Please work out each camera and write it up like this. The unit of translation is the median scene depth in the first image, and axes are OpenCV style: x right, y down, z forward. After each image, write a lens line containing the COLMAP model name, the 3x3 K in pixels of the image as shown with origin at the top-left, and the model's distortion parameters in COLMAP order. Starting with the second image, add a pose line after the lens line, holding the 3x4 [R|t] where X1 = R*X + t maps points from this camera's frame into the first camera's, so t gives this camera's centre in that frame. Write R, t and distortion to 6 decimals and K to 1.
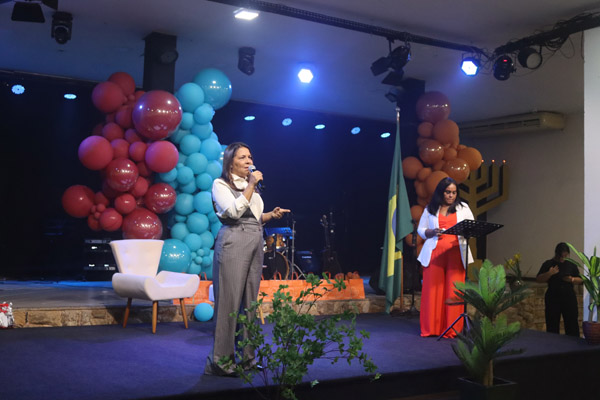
lens RADIAL K [[675.1, 0, 297.5], [0, 675.1, 200.0], [0, 0, 1]] dist [-0.065524, 0.000000]
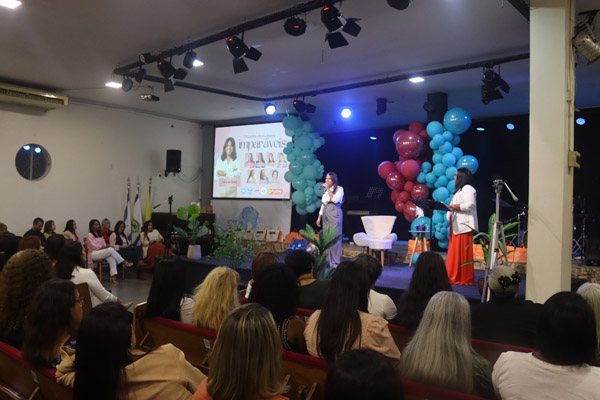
lens RADIAL K [[555.7, 0, 302.5], [0, 555.7, 197.0], [0, 0, 1]] dist [-0.100757, 0.000000]
pose [[0.282339, -0.039020, -0.958521, 1.087913], [0.032707, 0.998983, -0.031033, 0.043774], [0.958757, -0.022589, 0.283329, 0.325979]]
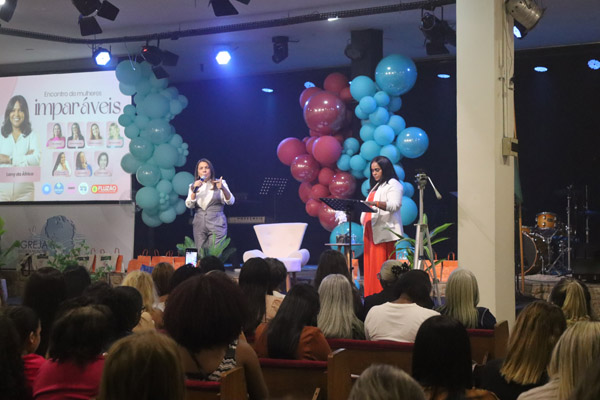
lens RADIAL K [[1297.6, 0, 299.0], [0, 1297.6, 195.3], [0, 0, 1]] dist [0.084129, 0.000000]
pose [[0.422112, -0.043966, -0.905477, 1.754437], [0.066660, 0.997625, -0.017365, 0.047419], [0.904090, -0.053029, 0.424040, 0.026690]]
